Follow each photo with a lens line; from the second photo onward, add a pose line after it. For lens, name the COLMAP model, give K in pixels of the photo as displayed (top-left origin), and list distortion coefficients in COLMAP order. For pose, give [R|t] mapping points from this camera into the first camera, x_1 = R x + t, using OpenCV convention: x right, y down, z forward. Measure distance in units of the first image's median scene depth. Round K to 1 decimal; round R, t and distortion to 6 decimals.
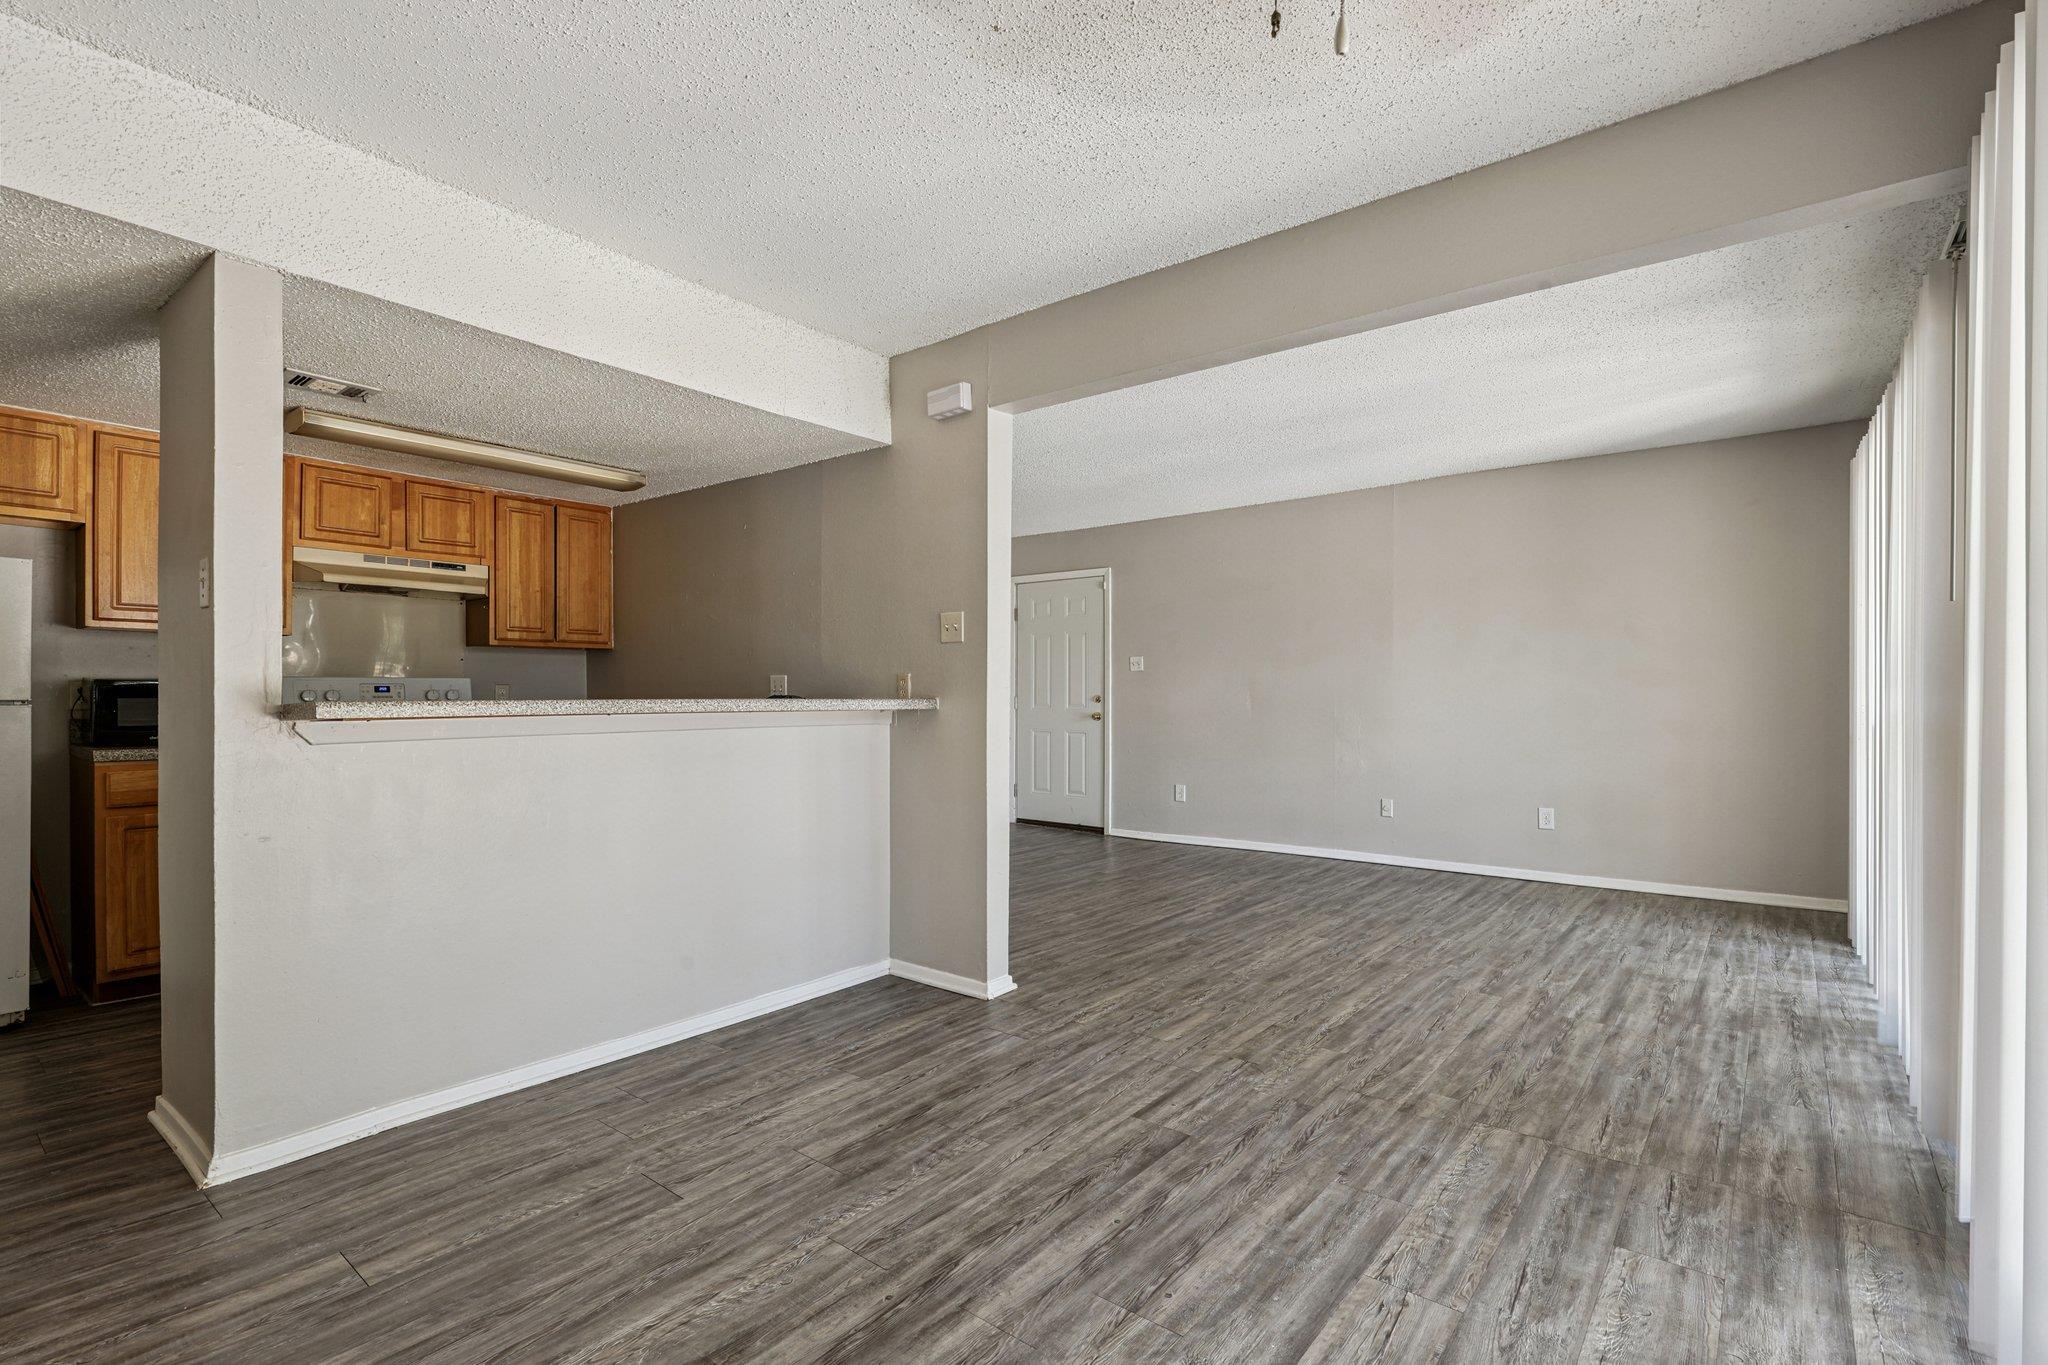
lens RADIAL K [[950.2, 0, 1024.9], [0, 950.2, 702.2], [0, 0, 1]] dist [0.019397, -0.000217]
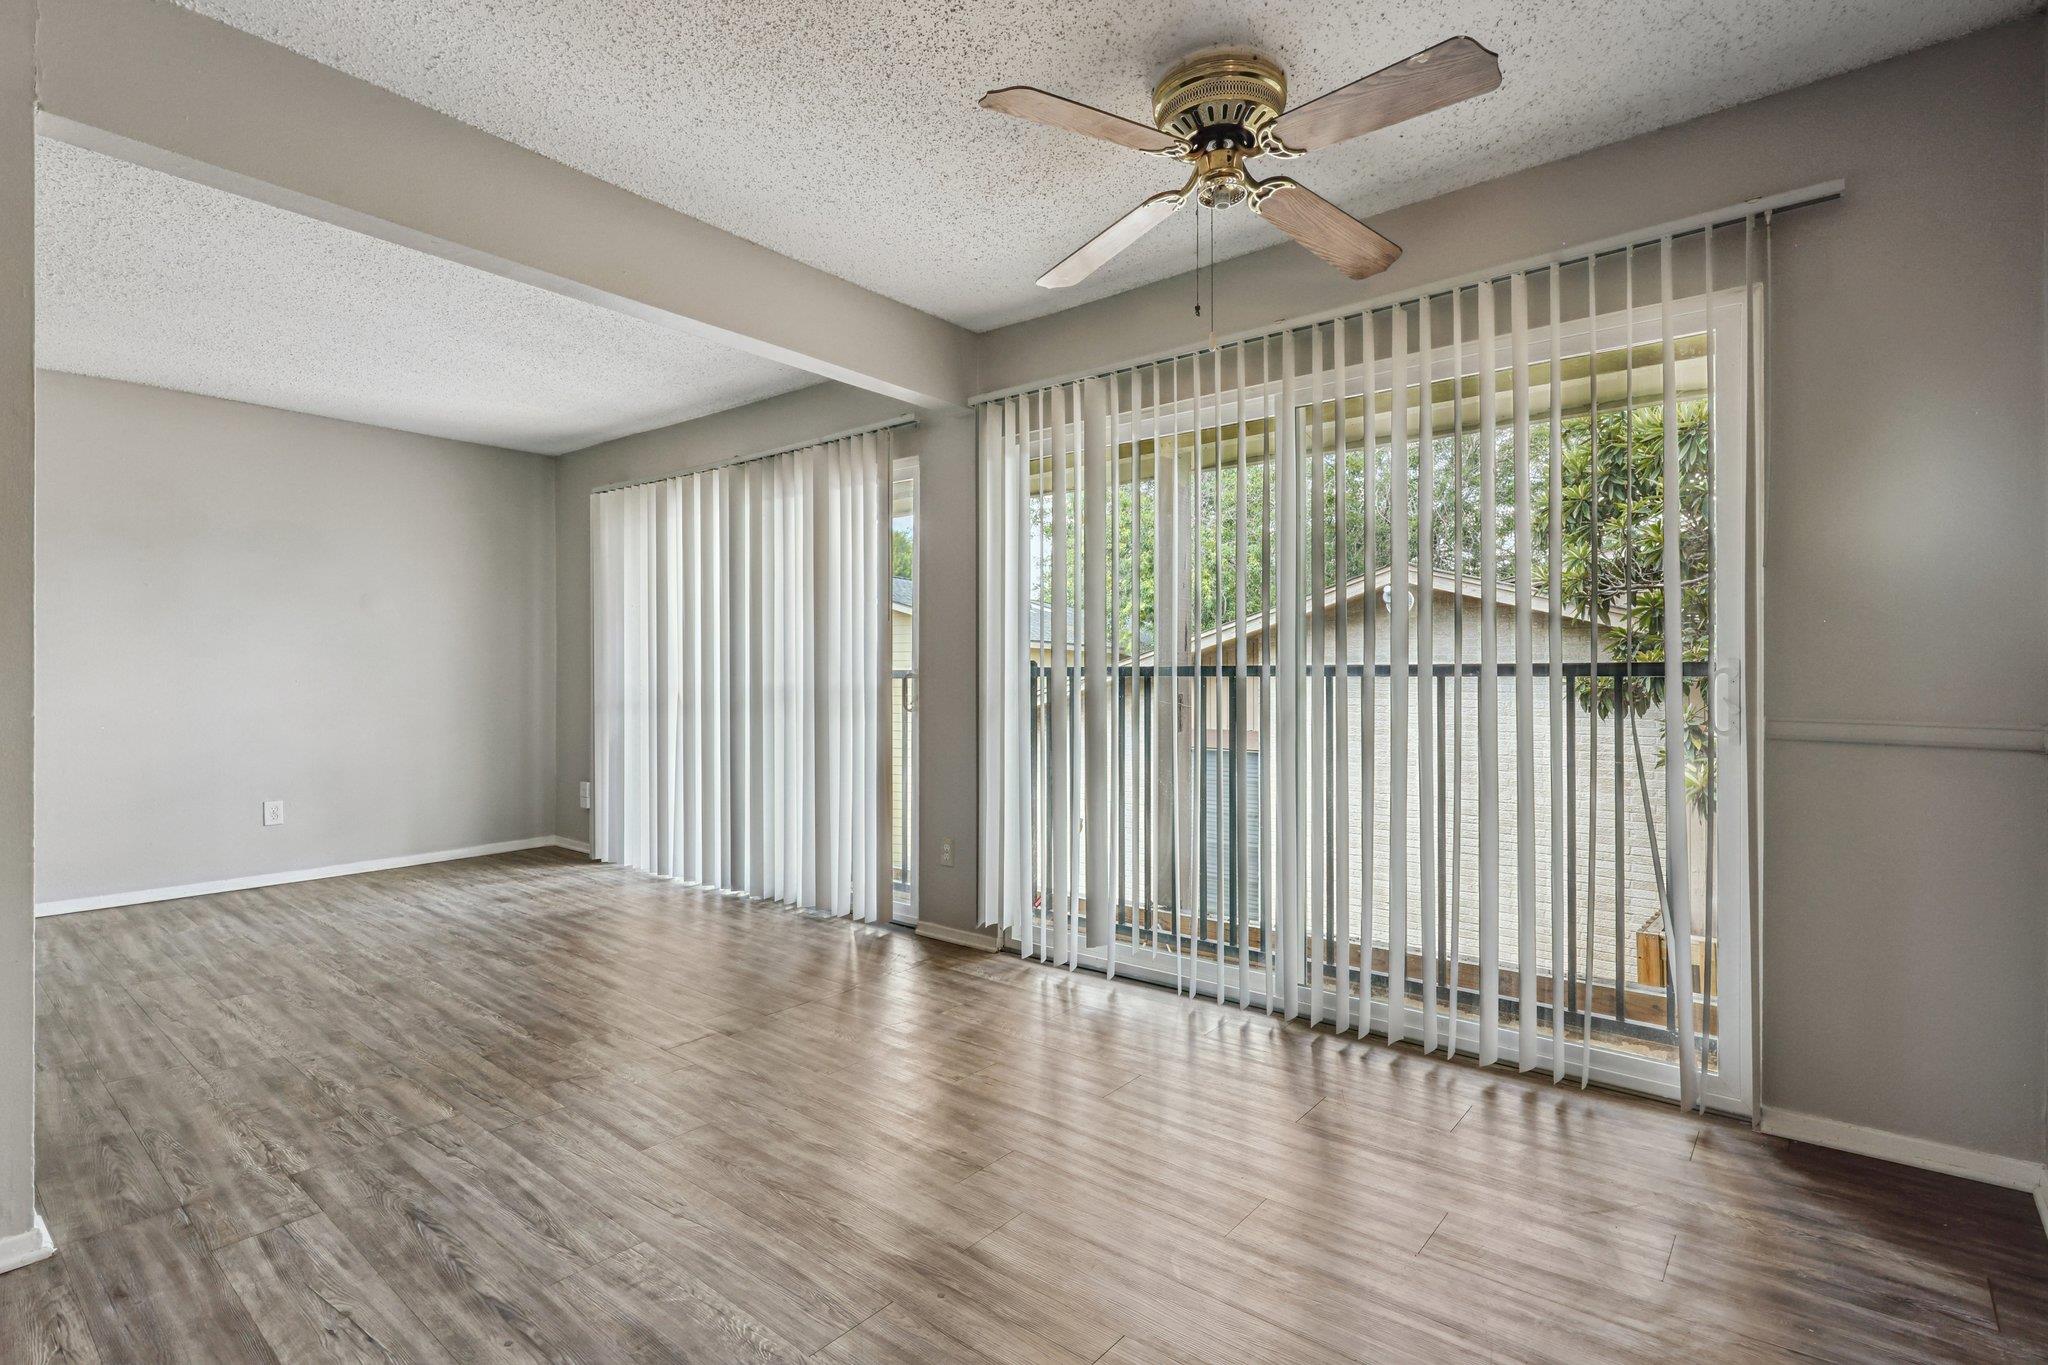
lens RADIAL K [[980.2, 0, 1054.0], [0, 980.2, 673.7], [0, 0, 1]] dist [0.002743, 0.000775]
pose [[0.001418, 0.000545, 0.999999, -0.632626], [0.008380, 0.999965, -0.000557, -0.000108], [-0.999964, 0.008381, 0.001413, 0.494091]]
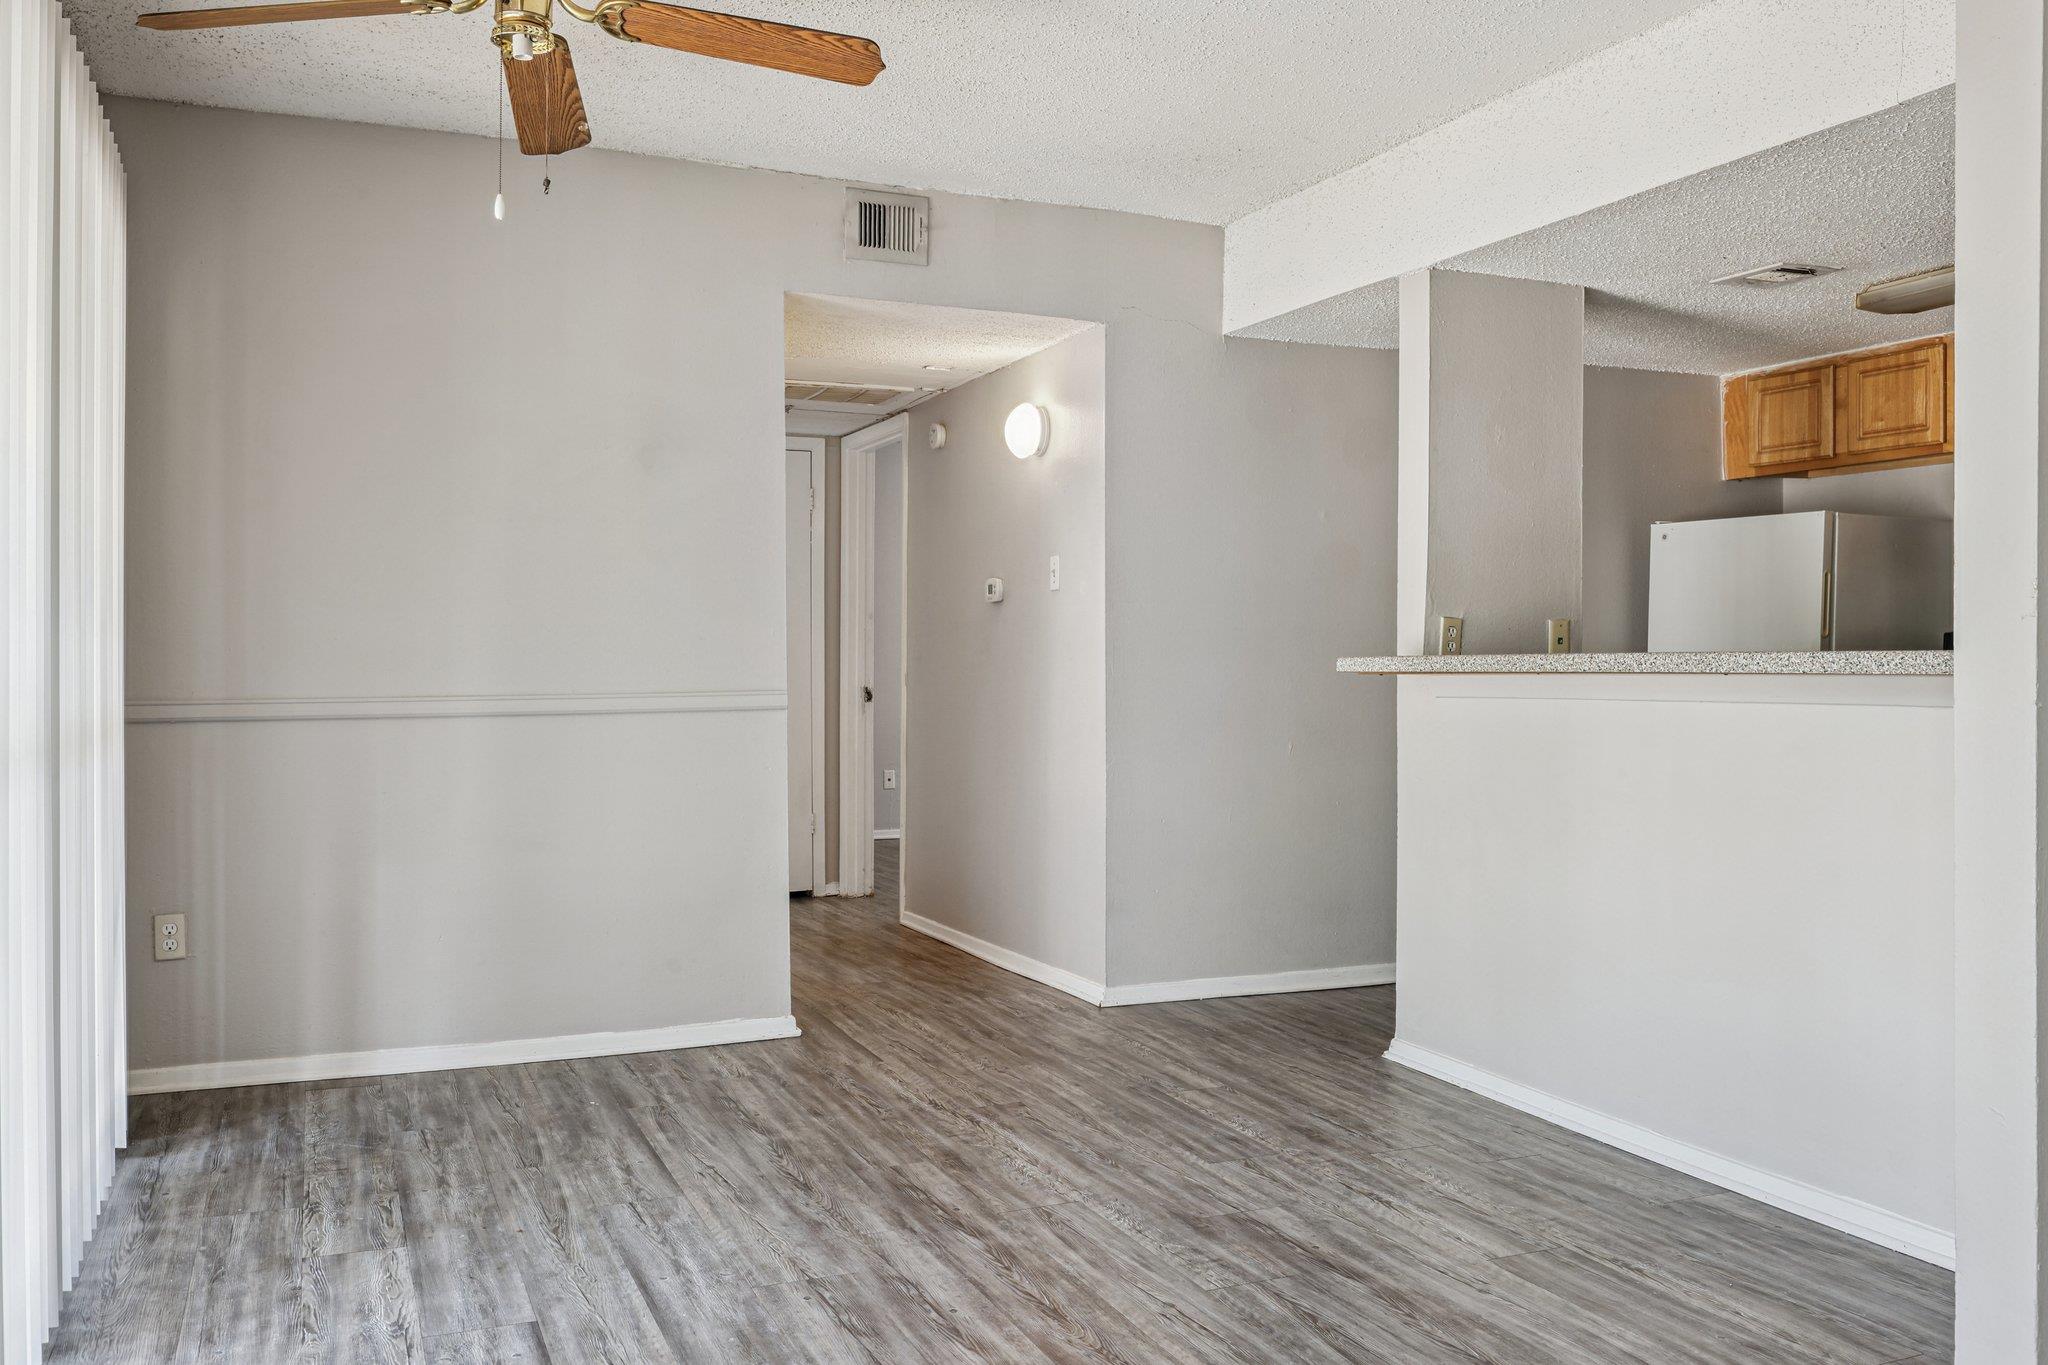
lens RADIAL K [[1648.5, 0, 1024.0], [0, 1648.5, 682.5], [0, 0, 1]] dist [-0.011915, -0.000958]
pose [[-0.468263, 0.010835, -0.883522, 0.813944], [-0.003639, 0.999893, 0.014191, 0.002313], [0.883581, 0.009861, -0.468174, 1.081912]]
